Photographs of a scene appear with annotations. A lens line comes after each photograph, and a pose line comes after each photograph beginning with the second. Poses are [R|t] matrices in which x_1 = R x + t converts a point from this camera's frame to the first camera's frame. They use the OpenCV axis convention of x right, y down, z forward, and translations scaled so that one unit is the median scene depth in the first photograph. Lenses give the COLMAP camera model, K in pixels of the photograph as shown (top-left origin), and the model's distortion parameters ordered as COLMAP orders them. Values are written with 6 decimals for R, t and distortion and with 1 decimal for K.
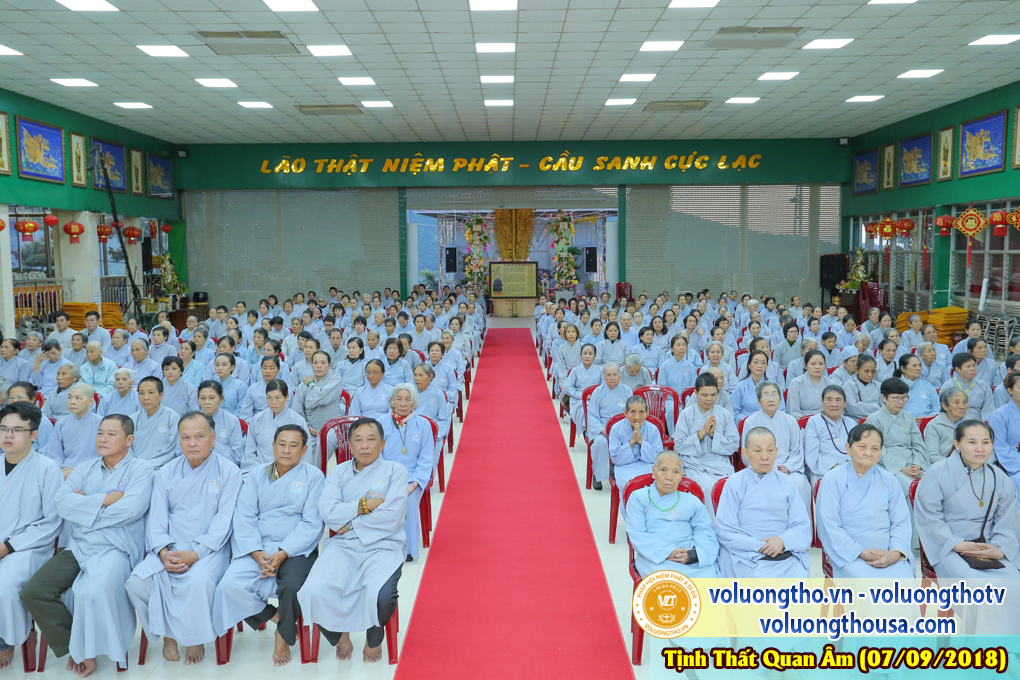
lens RADIAL K [[921.6, 0, 510.0], [0, 921.6, 340.0], [0, 0, 1]] dist [0.003385, 0.013216]
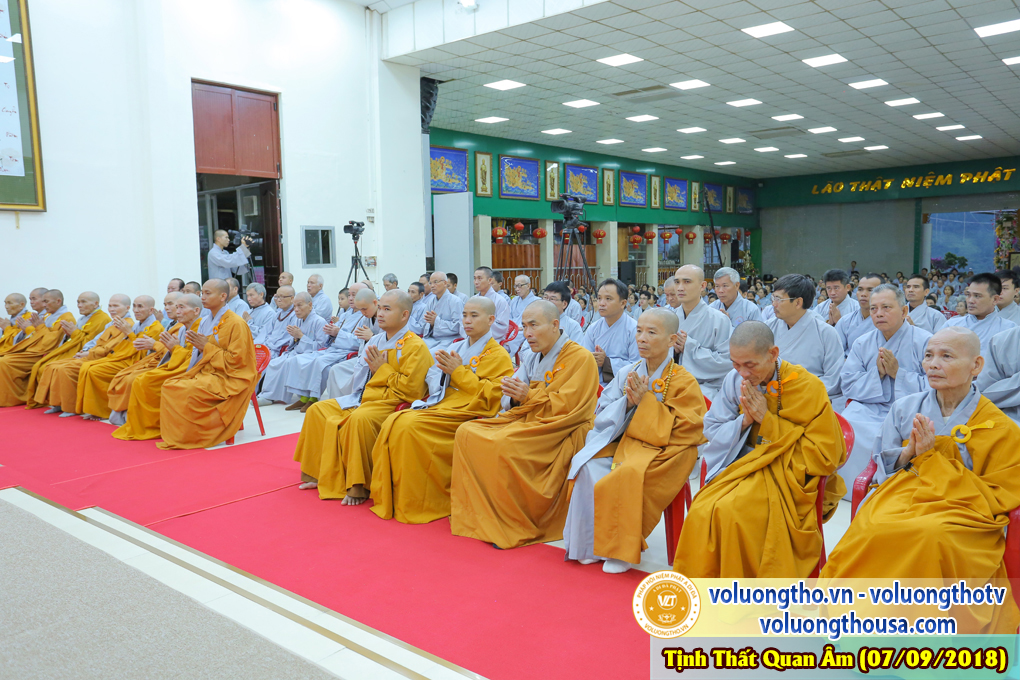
lens RADIAL K [[822.3, 0, 510.0], [0, 822.3, 340.0], [0, 0, 1]] dist [0.008866, 0.003462]
pose [[0.780842, 0.050895, -0.622651, 0.191437], [-0.043932, 0.998682, 0.026539, 0.040129], [0.623181, 0.006631, 0.782049, -0.343470]]
